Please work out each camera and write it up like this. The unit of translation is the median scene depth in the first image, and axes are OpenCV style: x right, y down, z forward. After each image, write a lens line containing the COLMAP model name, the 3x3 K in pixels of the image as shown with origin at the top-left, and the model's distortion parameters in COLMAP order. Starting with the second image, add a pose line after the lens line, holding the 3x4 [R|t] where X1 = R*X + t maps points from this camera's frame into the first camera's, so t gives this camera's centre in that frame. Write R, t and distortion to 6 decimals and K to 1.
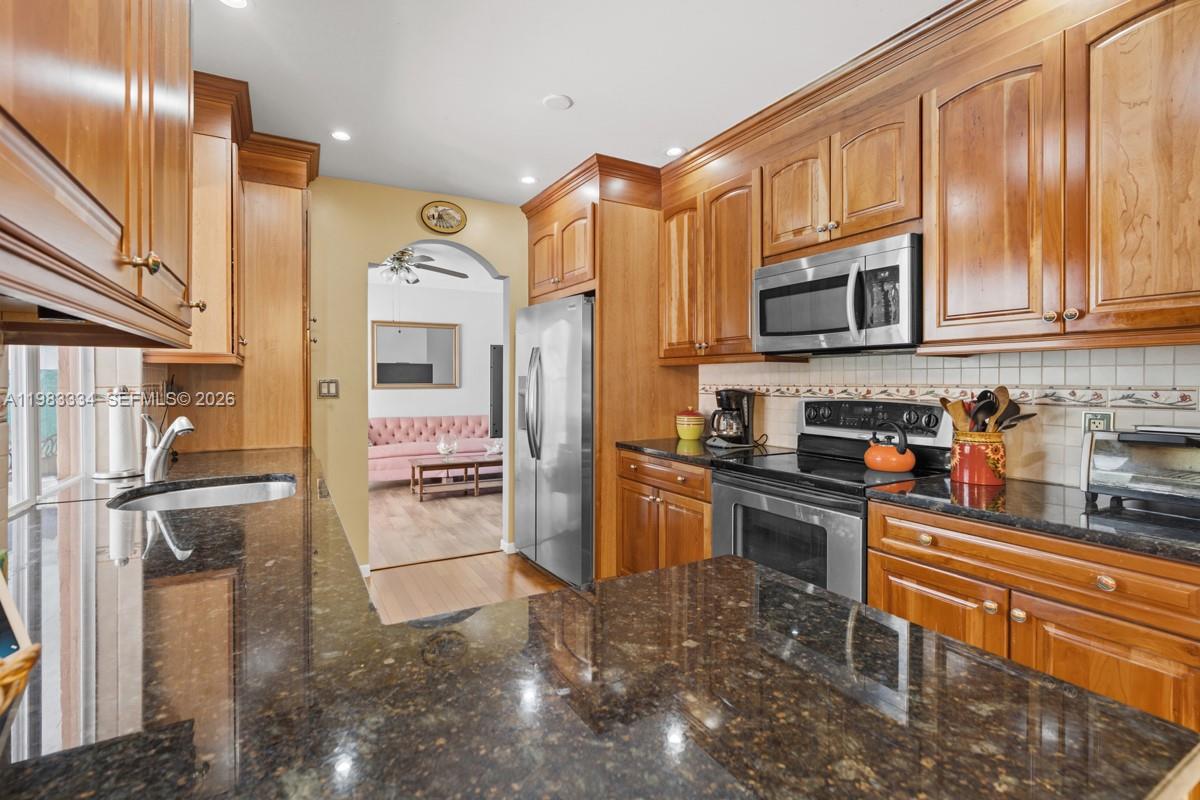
lens RADIAL K [[552.1, 0, 602.4], [0, 552.1, 385.1], [0, 0, 1]] dist [0.000511, 0.000118]
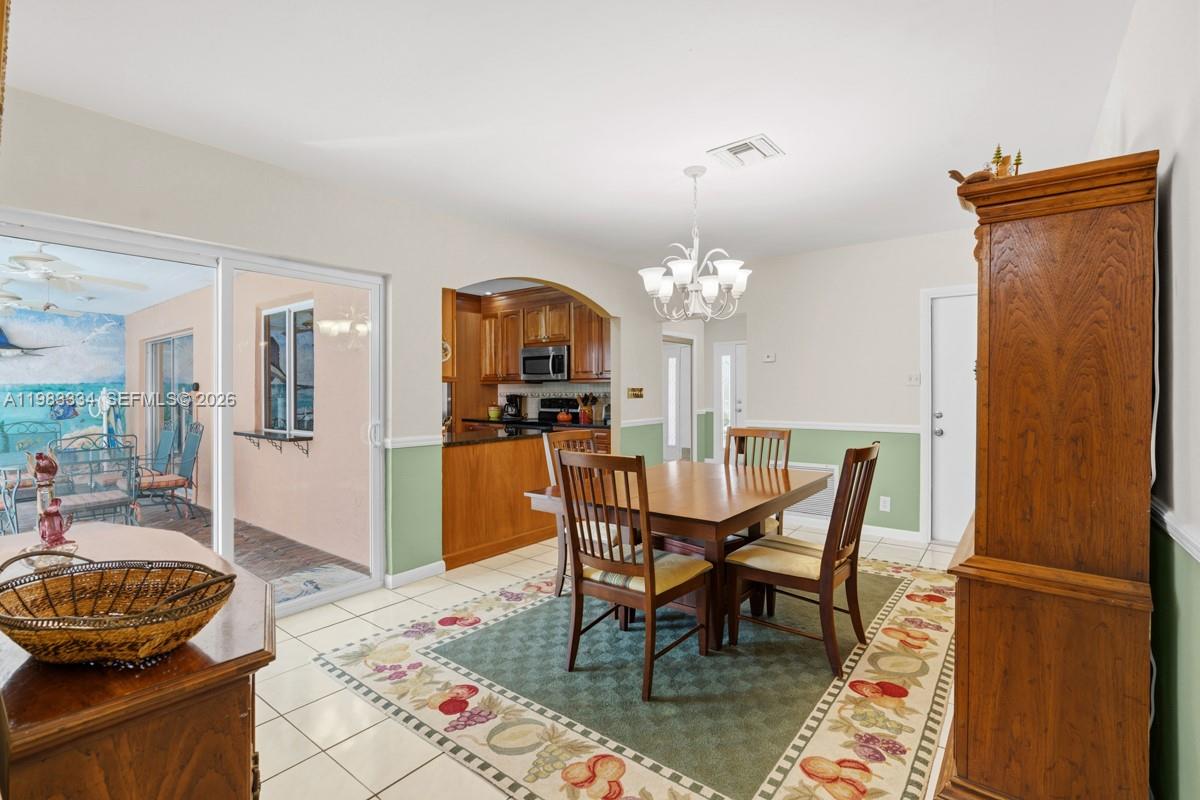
lens RADIAL K [[540.0, 0, 595.2], [0, 540.0, 396.4], [0, 0, 1]] dist [0.000746, 0.000357]
pose [[0.928155, -0.004888, 0.372163, -0.335906], [0.003709, 0.999986, 0.003883, 0.008274], [-0.372176, -0.002224, 0.928159, -1.434768]]
